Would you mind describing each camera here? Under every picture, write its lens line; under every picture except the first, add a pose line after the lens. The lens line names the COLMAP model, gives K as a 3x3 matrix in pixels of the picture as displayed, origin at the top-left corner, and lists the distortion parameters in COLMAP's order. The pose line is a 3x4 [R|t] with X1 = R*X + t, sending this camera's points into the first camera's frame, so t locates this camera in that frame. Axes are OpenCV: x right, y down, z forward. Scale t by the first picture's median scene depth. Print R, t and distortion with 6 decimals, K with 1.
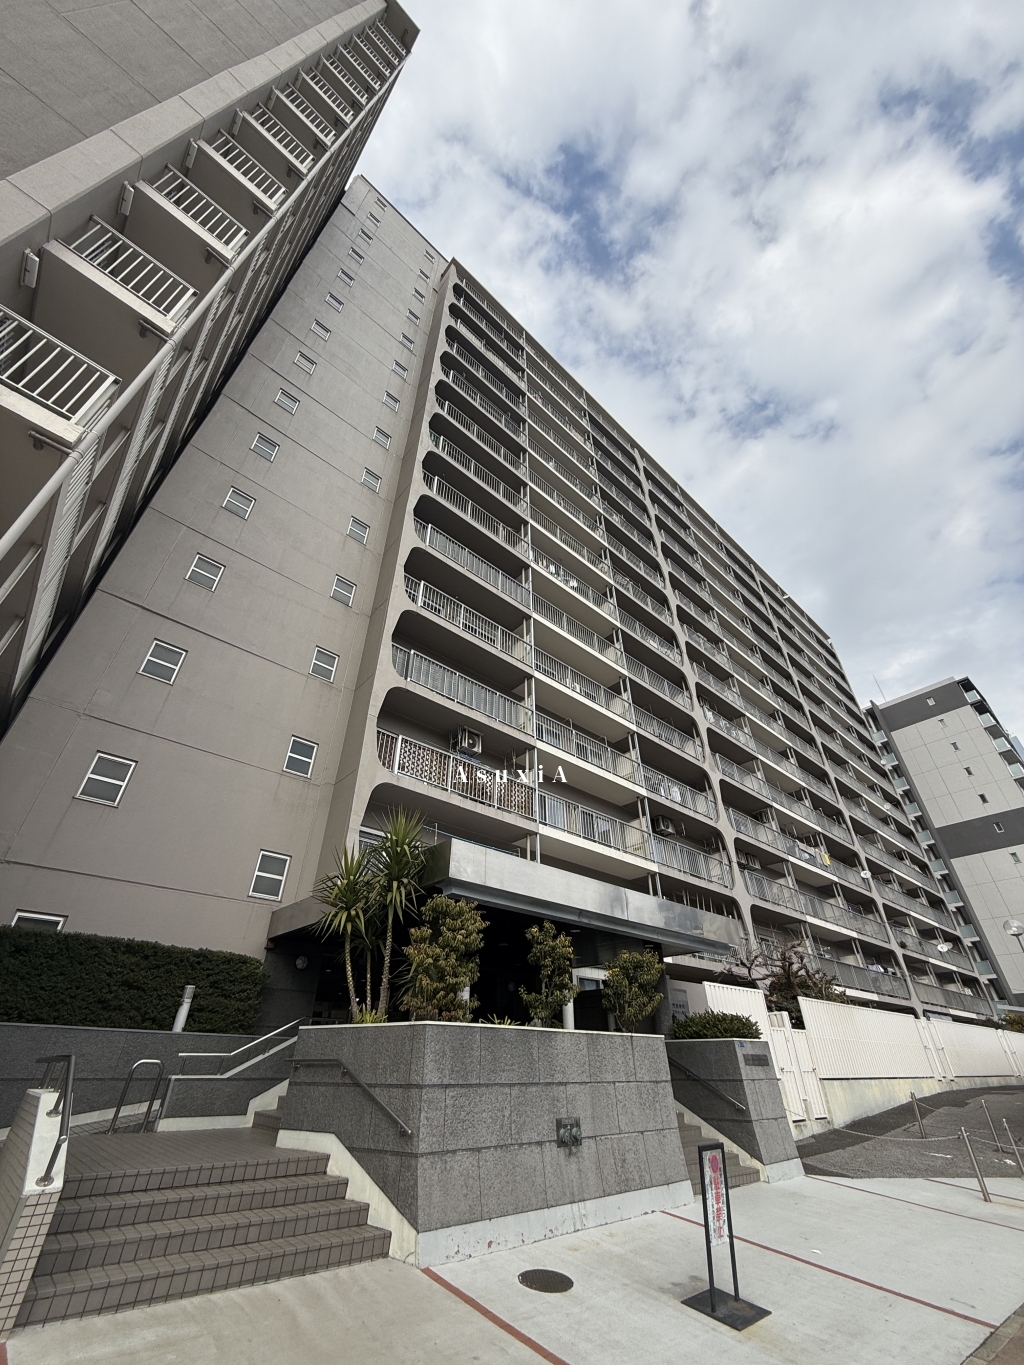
lens RADIAL K [[541.3, 0, 511.4], [0, 541.3, 684.0], [0, 0, 1]] dist [0.000148, -0.000645]
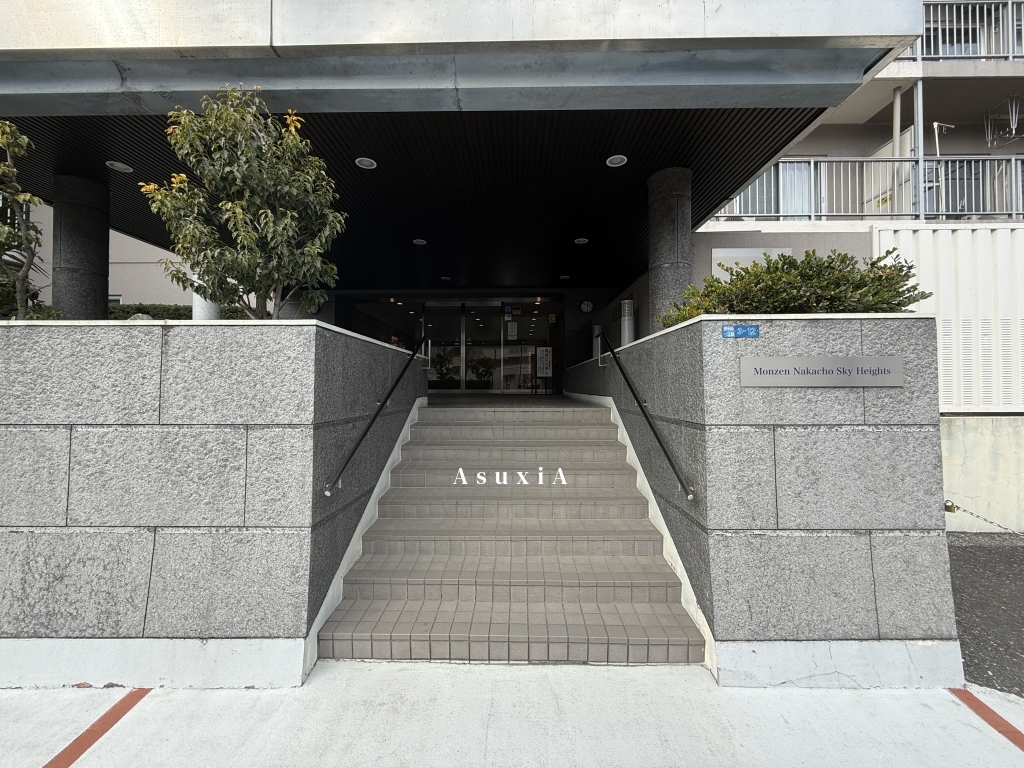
lens RADIAL K [[406.1, 0, 512.0], [0, 406.1, 384.0], [0, 0, 1]] dist [0.000148, -0.000645]
pose [[0.736497, -0.011643, -0.676340, 0.540929], [0.394232, 0.819881, 0.415182, 0.611894], [0.549685, -0.572415, 0.608430, 0.868289]]
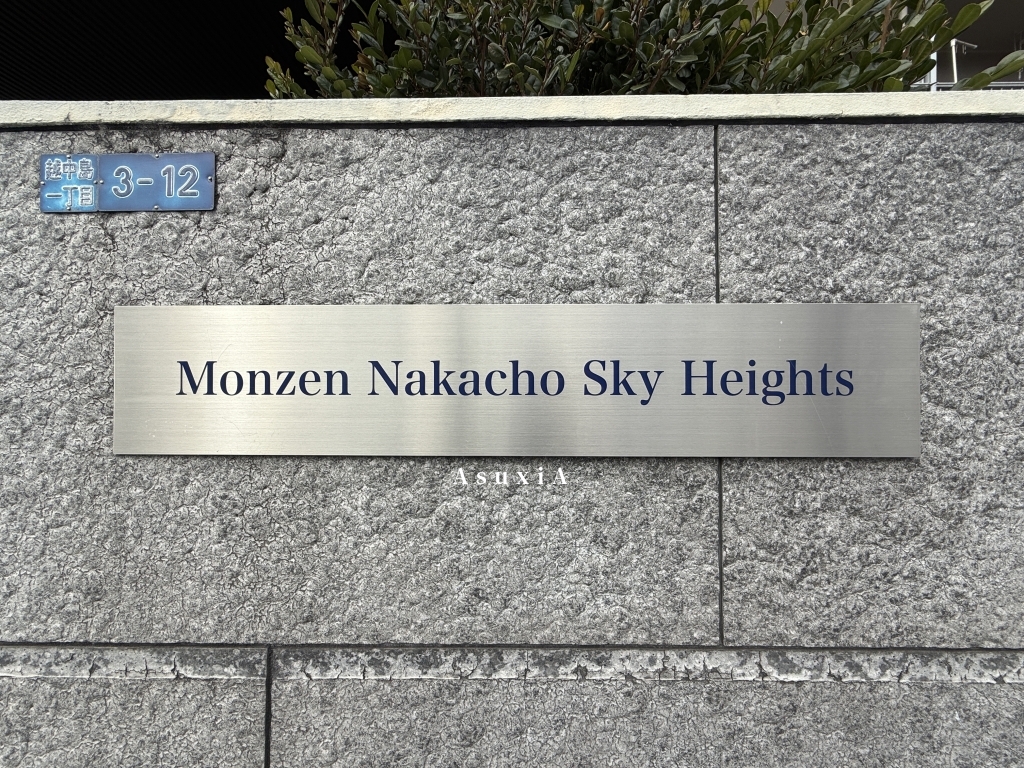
lens RADIAL K [[406.1, 0, 512.0], [0, 406.1, 384.0], [0, 0, 1]] dist [0.000148, -0.000645]
pose [[0.736463, 0.001506, -0.676476, 0.546381], [0.392231, 0.813797, 0.428824, 0.764483], [0.551160, -0.581148, 0.598740, 1.101014]]
